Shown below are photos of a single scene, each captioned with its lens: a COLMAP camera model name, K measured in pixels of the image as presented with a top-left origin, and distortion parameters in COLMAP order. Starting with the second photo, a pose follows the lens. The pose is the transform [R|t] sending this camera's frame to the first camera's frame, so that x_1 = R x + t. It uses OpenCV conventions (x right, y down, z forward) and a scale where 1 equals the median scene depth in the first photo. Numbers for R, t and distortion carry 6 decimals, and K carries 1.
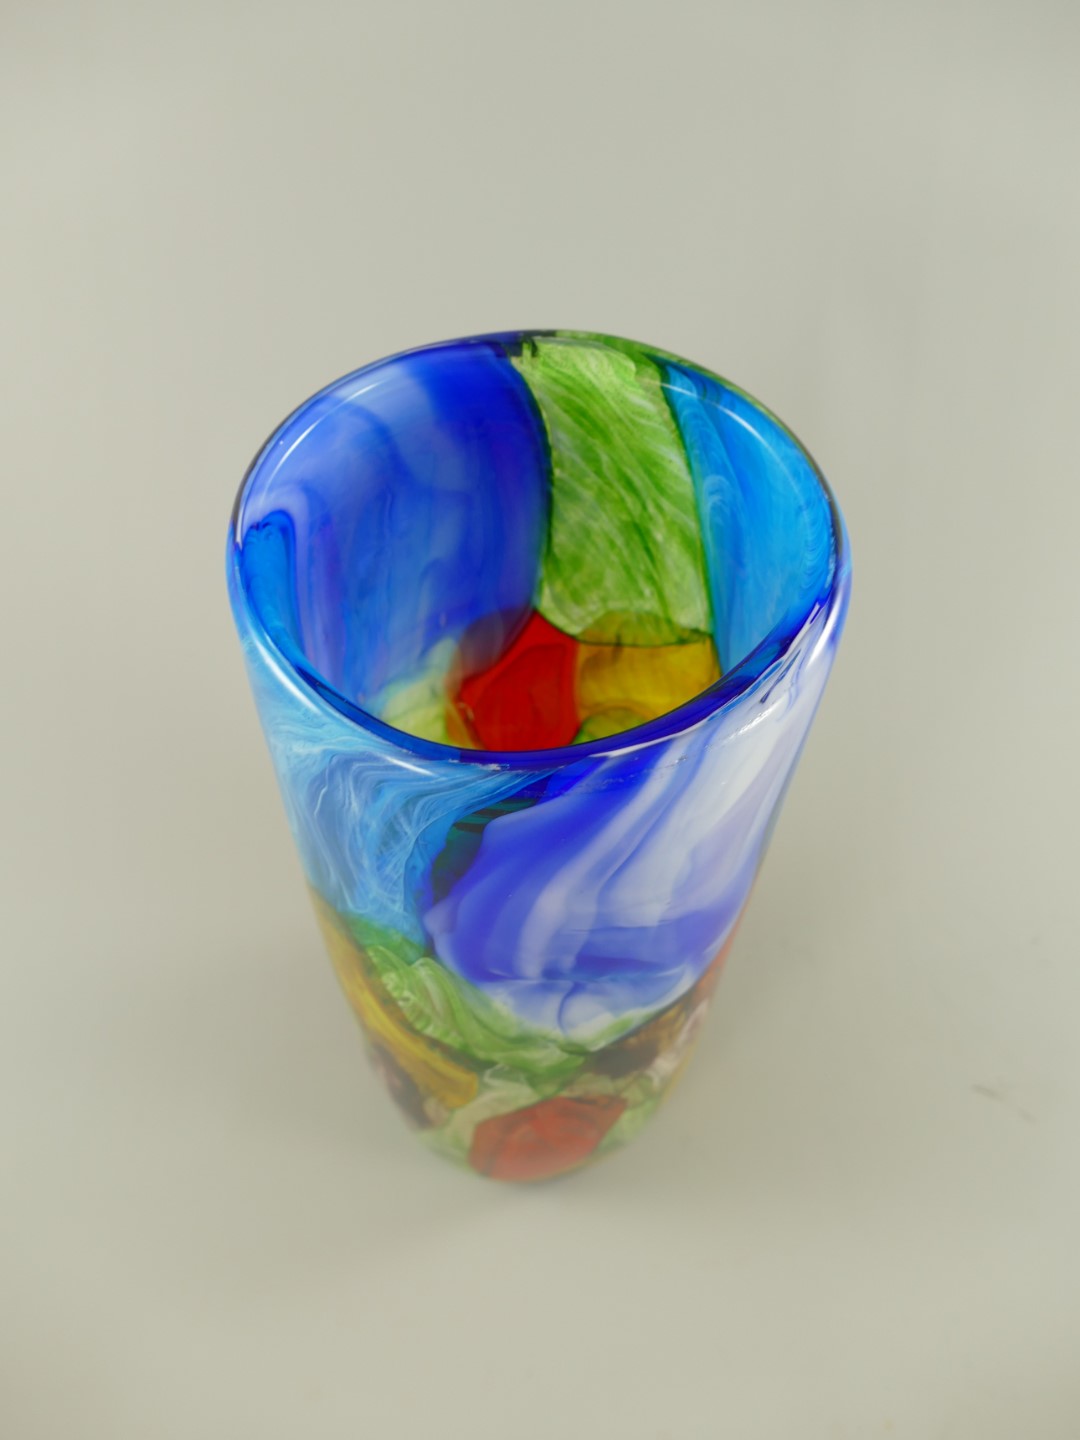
lens RADIAL K [[1114.8, 0, 540.0], [0, 1114.8, 720.0], [0, 0, 1]] dist [-0.000109, 0.000201]
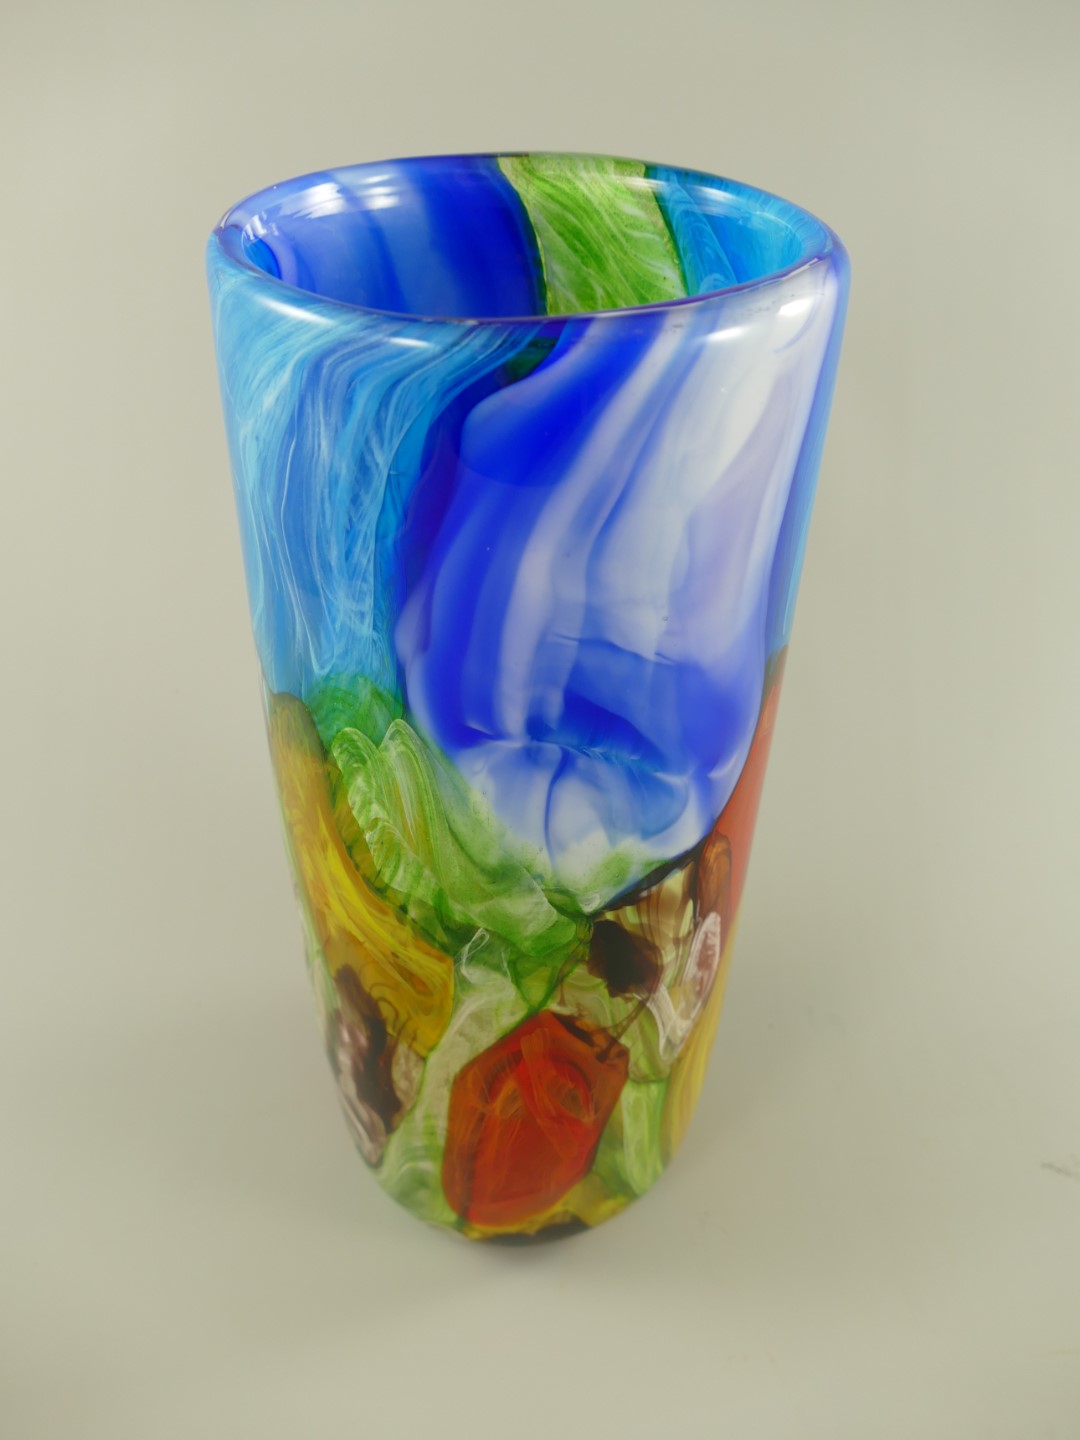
lens RADIAL K [[1153.4, 0, 540.0], [0, 1153.4, 720.0], [0, 0, 1]] dist [-0.005622, -0.000579]
pose [[0.999889, 0.012279, -0.008436, 0.019496], [-0.013997, 0.968187, -0.249837, 0.423861], [0.005100, 0.249927, 0.968251, 0.101129]]
